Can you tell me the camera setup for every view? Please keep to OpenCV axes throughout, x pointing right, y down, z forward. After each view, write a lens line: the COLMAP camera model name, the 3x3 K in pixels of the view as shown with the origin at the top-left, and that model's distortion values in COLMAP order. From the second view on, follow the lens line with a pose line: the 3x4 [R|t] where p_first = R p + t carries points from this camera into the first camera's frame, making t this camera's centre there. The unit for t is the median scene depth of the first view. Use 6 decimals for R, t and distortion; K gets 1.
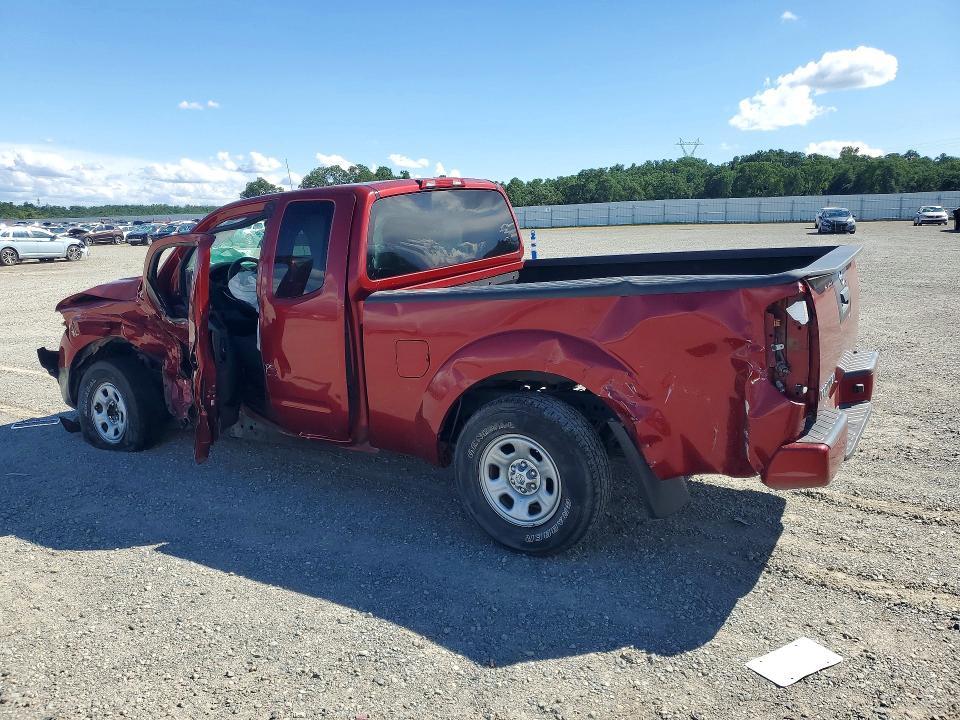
lens RADIAL K [[770.6, 0, 470.8], [0, 770.6, 362.6], [0, 0, 1]] dist [0.007602, 0.007874]
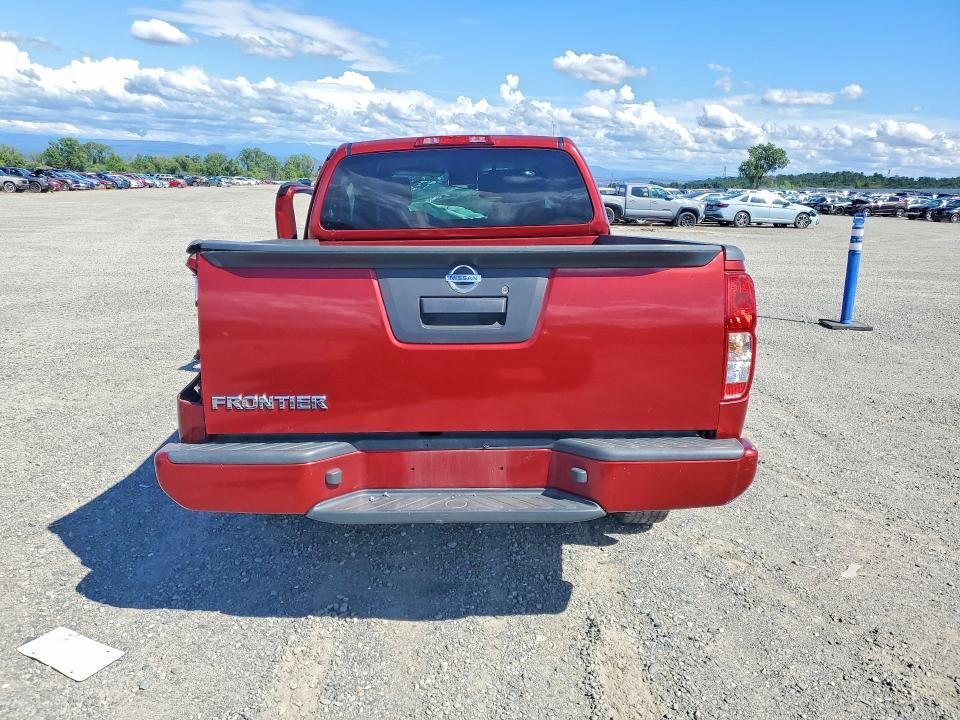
lens RADIAL K [[770.6, 0, 470.8], [0, 770.6, 362.6], [0, 0, 1]] dist [0.007602, 0.007874]
pose [[0.518096, 0.221064, -0.826261, 0.093072], [-0.191952, 0.971433, 0.139544, -0.011341], [0.833505, 0.086305, 0.545729, 0.060005]]
